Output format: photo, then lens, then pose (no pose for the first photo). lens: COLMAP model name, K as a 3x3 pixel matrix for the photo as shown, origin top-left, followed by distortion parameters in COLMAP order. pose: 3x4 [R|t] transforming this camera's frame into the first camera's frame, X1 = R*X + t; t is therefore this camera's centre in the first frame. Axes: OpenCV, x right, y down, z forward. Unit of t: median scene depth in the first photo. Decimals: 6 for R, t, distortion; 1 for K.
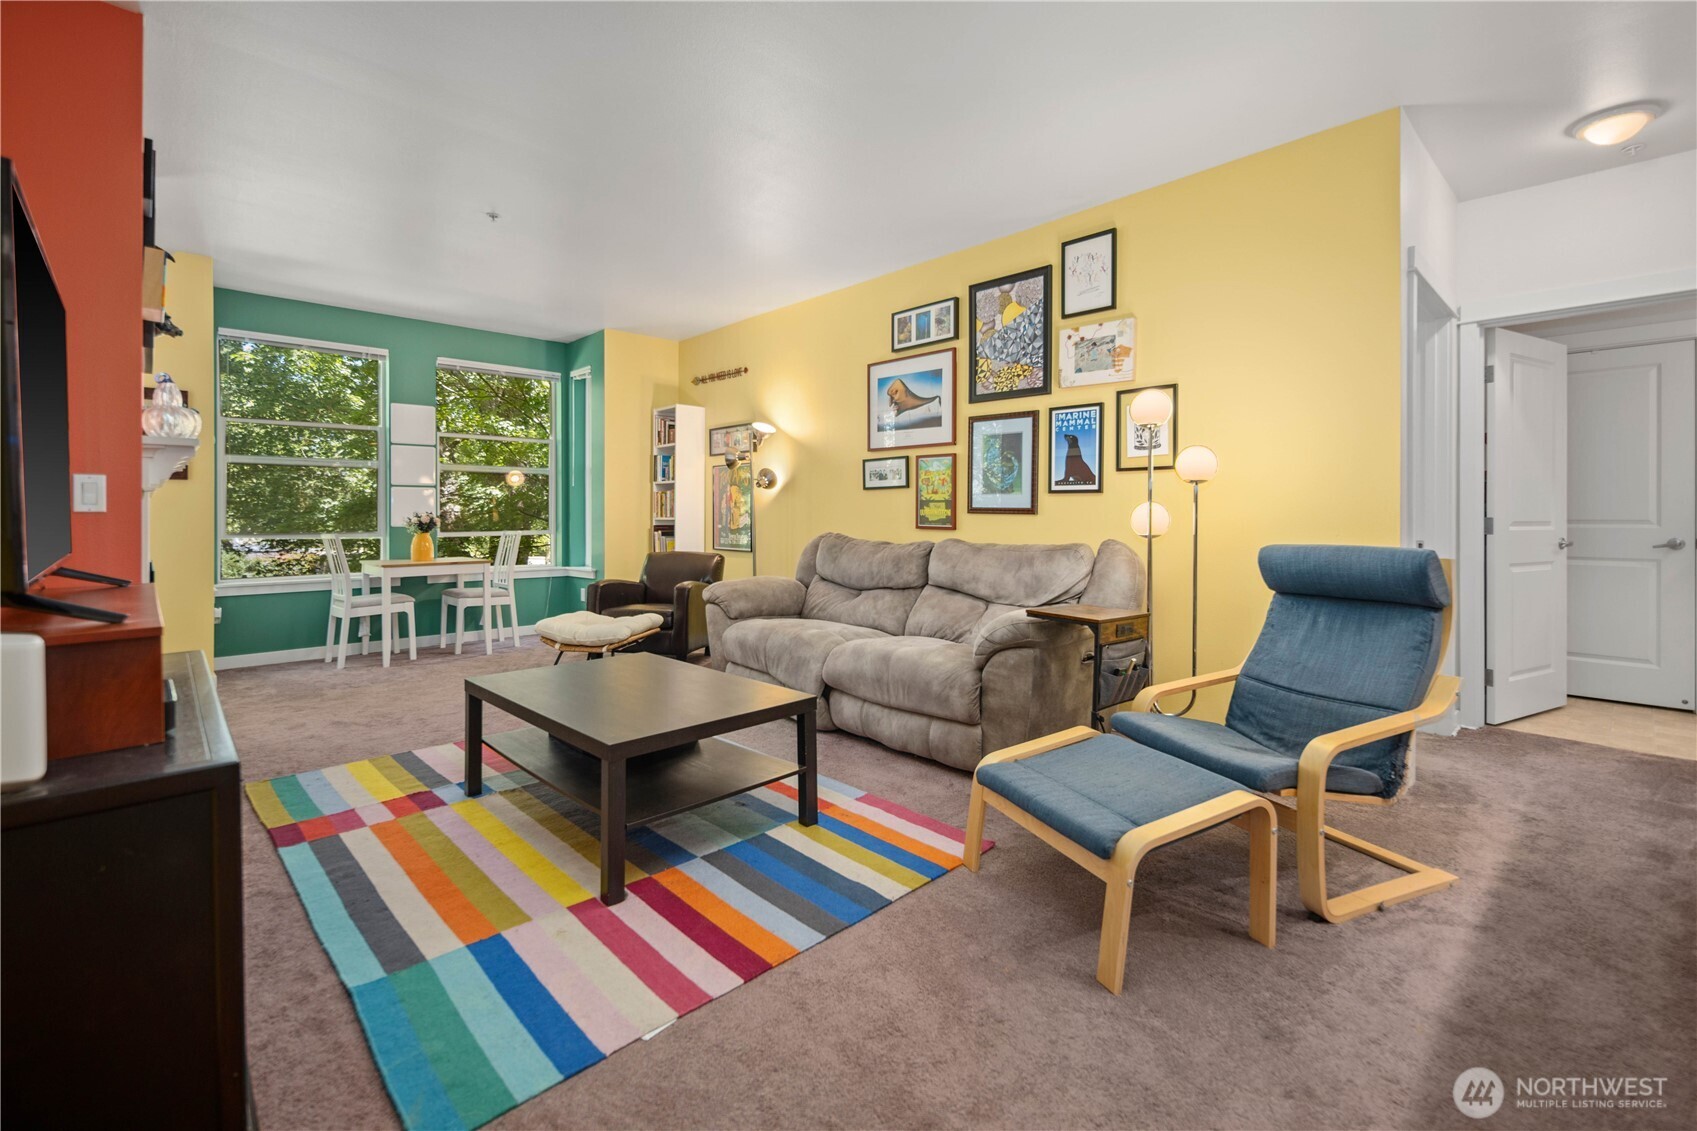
lens RADIAL K [[740.6, 0, 849.7], [0, 740.6, 516.2], [0, 0, 1]] dist [0.002278, -0.000163]
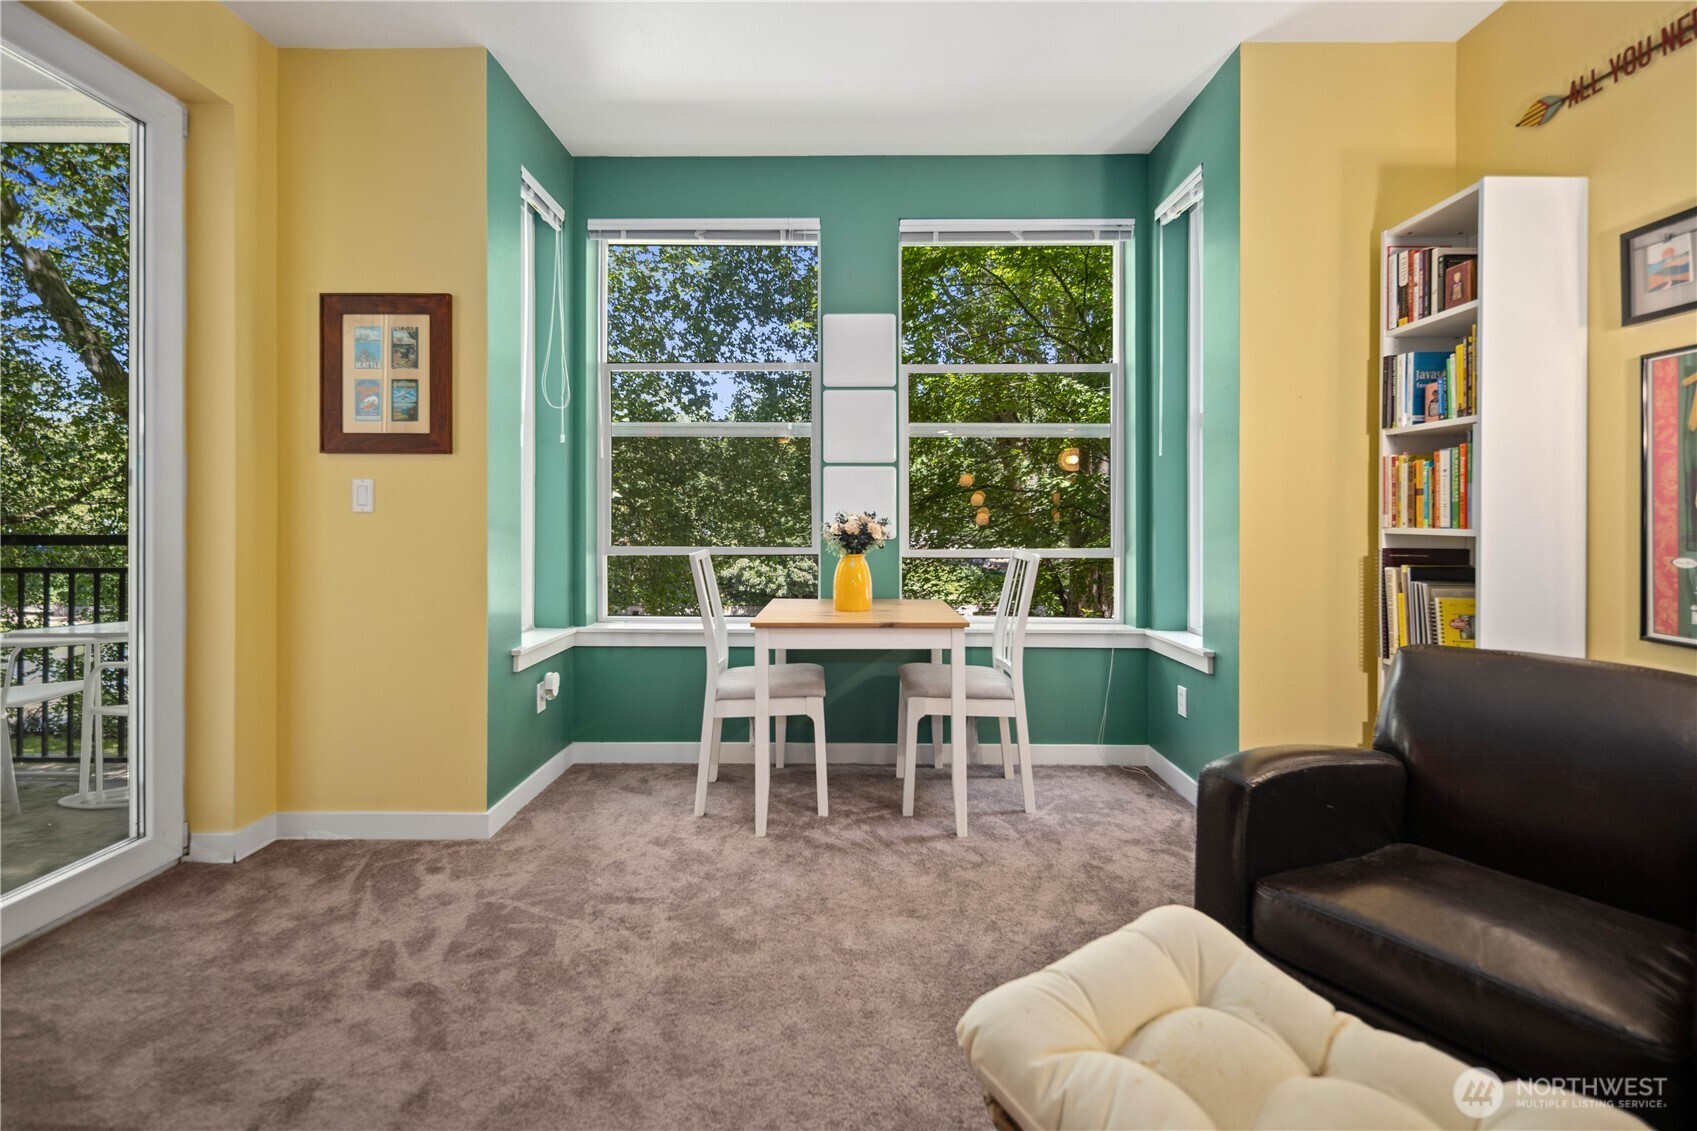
lens RADIAL K [[740.6, 0, 849.7], [0, 740.6, 516.2], [0, 0, 1]] dist [0.002278, -0.000163]
pose [[0.722589, 0.003404, -0.691270, -0.286700], [-0.004307, 0.999991, 0.000423, -0.003748], [0.691265, 0.002672, 0.722597, 0.786326]]
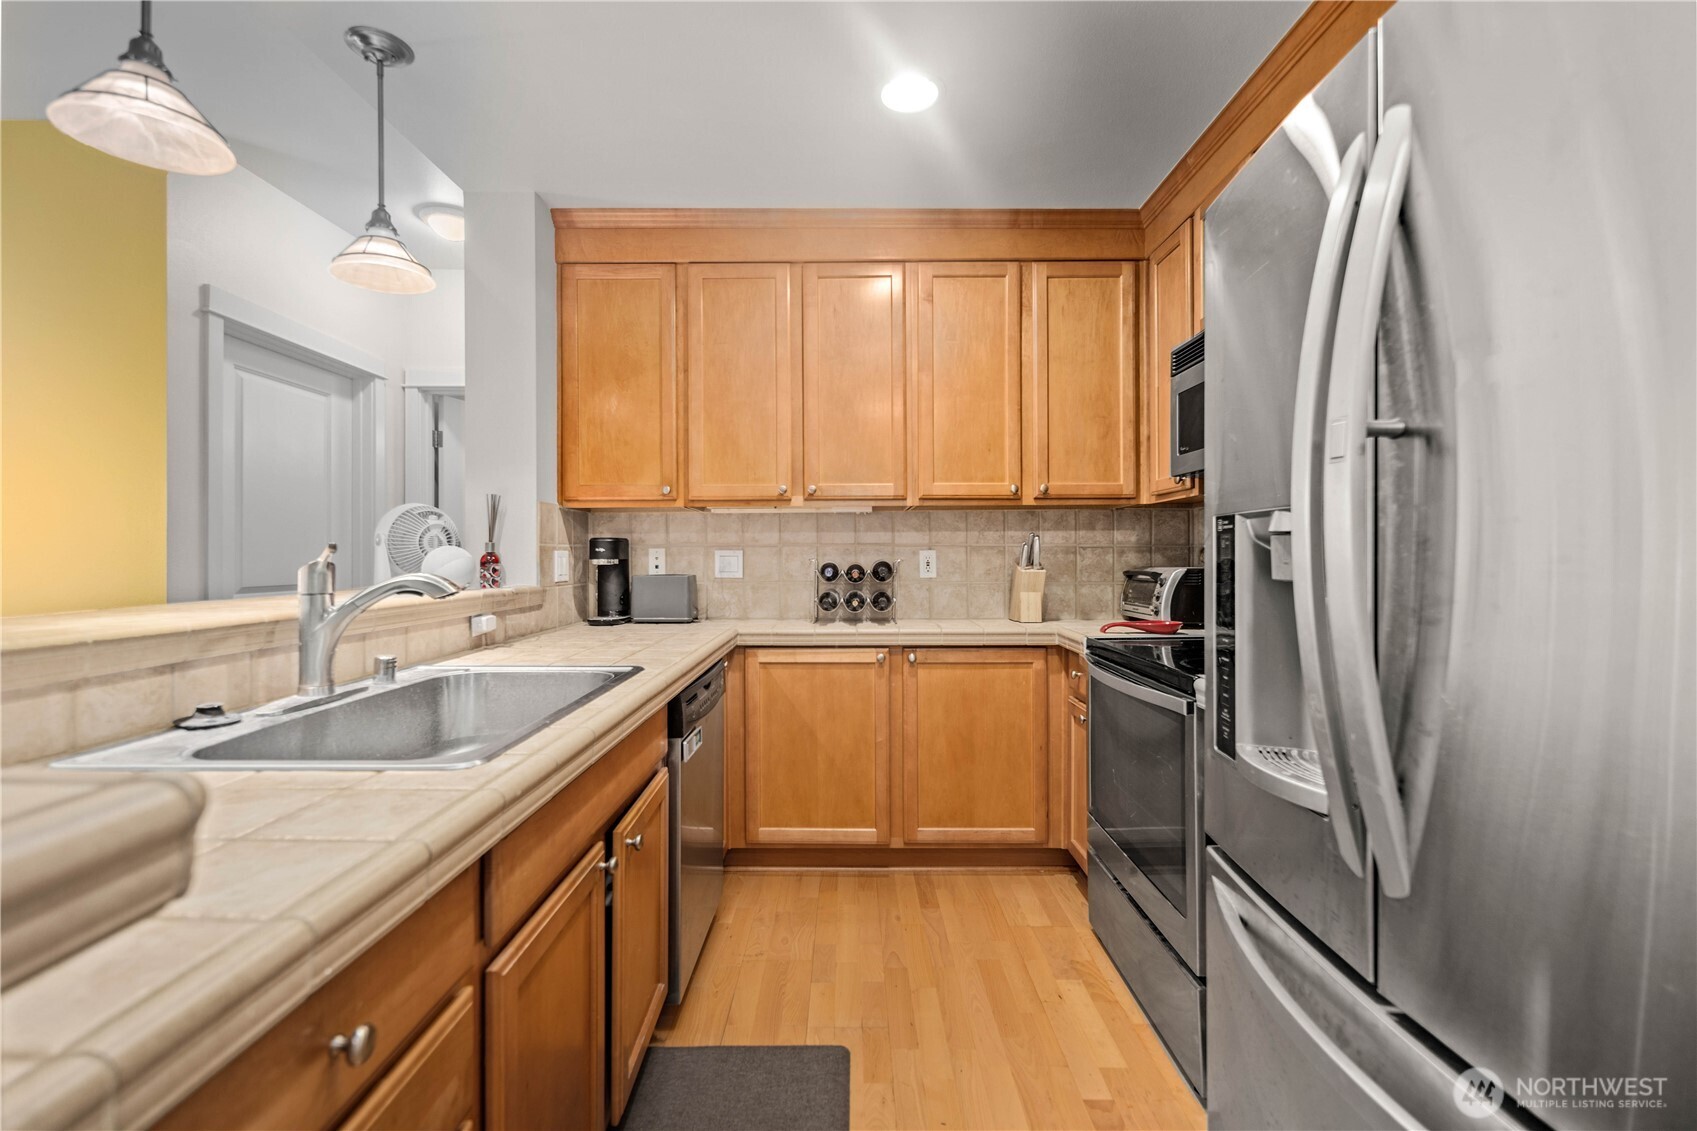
lens RADIAL K [[741.4, 0, 849.2], [0, 741.4, 554.2], [0, 0, 1]] dist [0.003153, -0.000864]
pose [[0.689354, -0.000272, 0.724425, 0.413012], [0.003397, 0.999990, -0.002857, -0.019672], [-0.724417, 0.004431, 0.689348, -0.118534]]
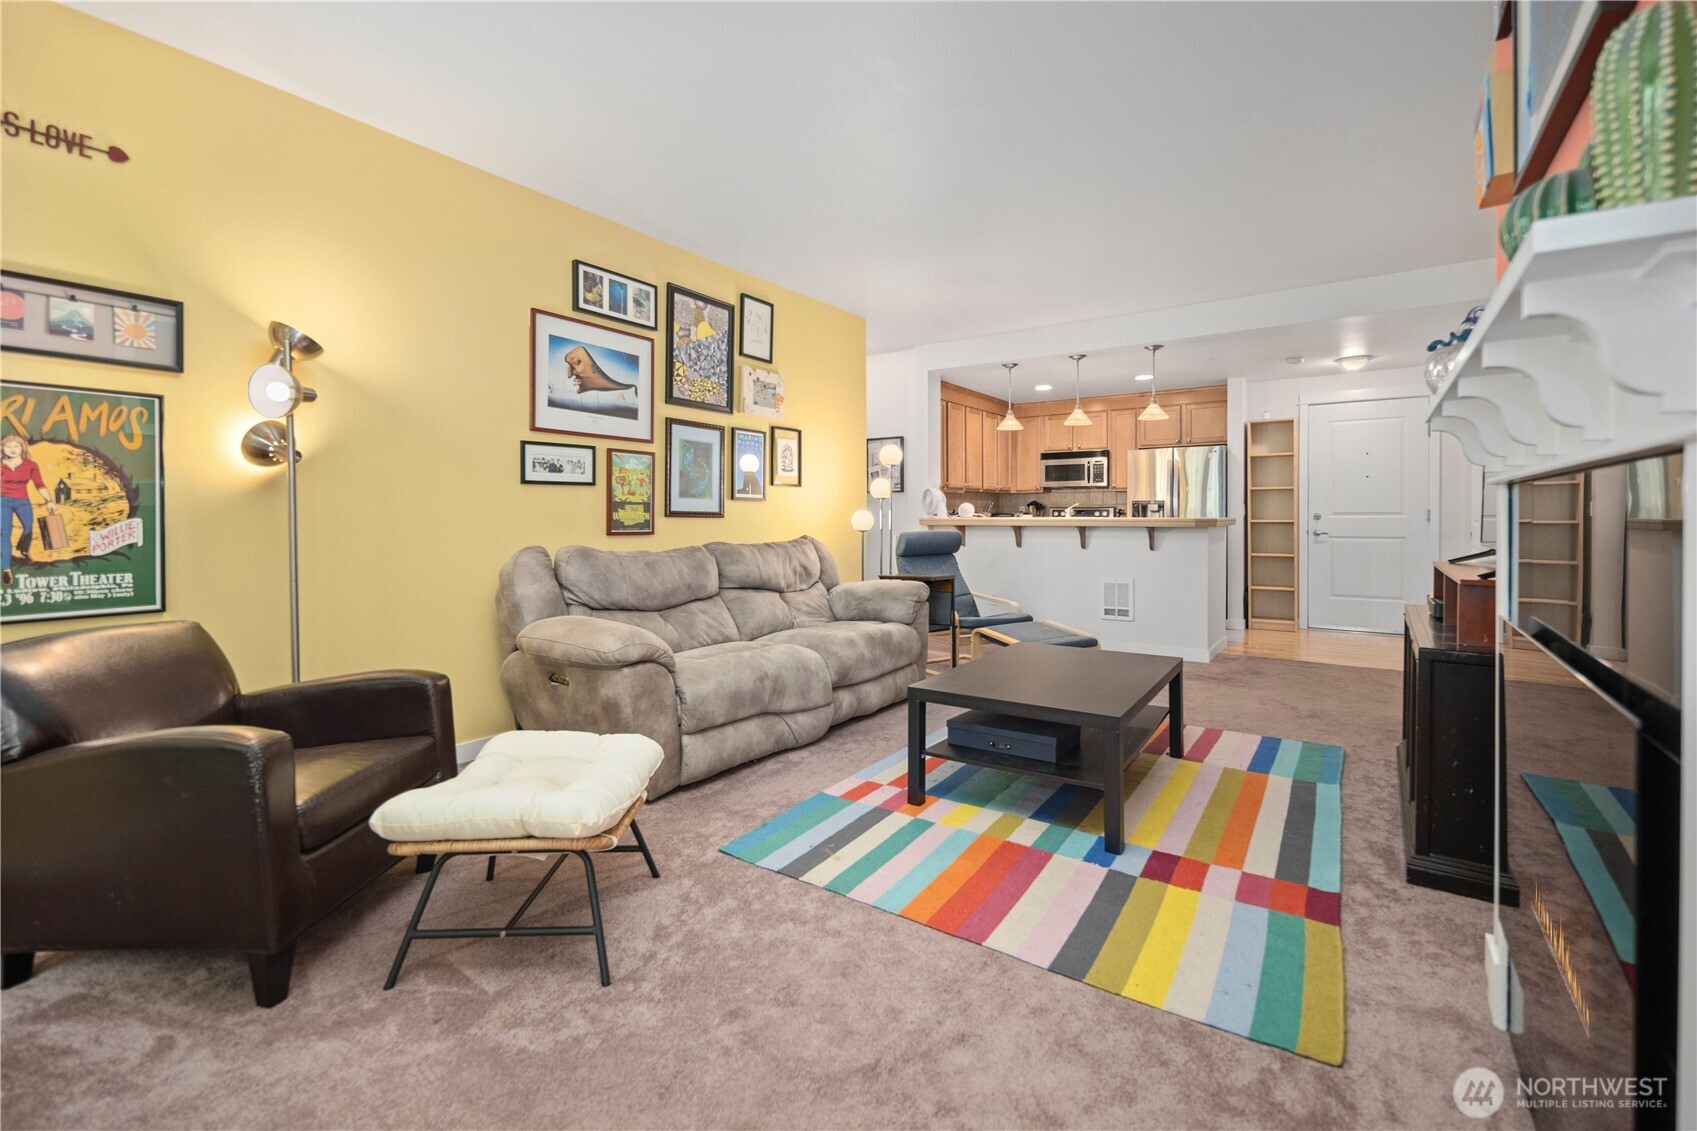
lens RADIAL K [[738.8, 0, 849.7], [0, 738.8, 521.3], [0, 0, 1]] dist [0.007560, -0.004355]
pose [[-0.200102, -0.006610, 0.979753, -0.793323], [0.004870, 0.999958, 0.007740, -0.004176], [-0.979763, 0.006320, -0.200062, 0.912628]]
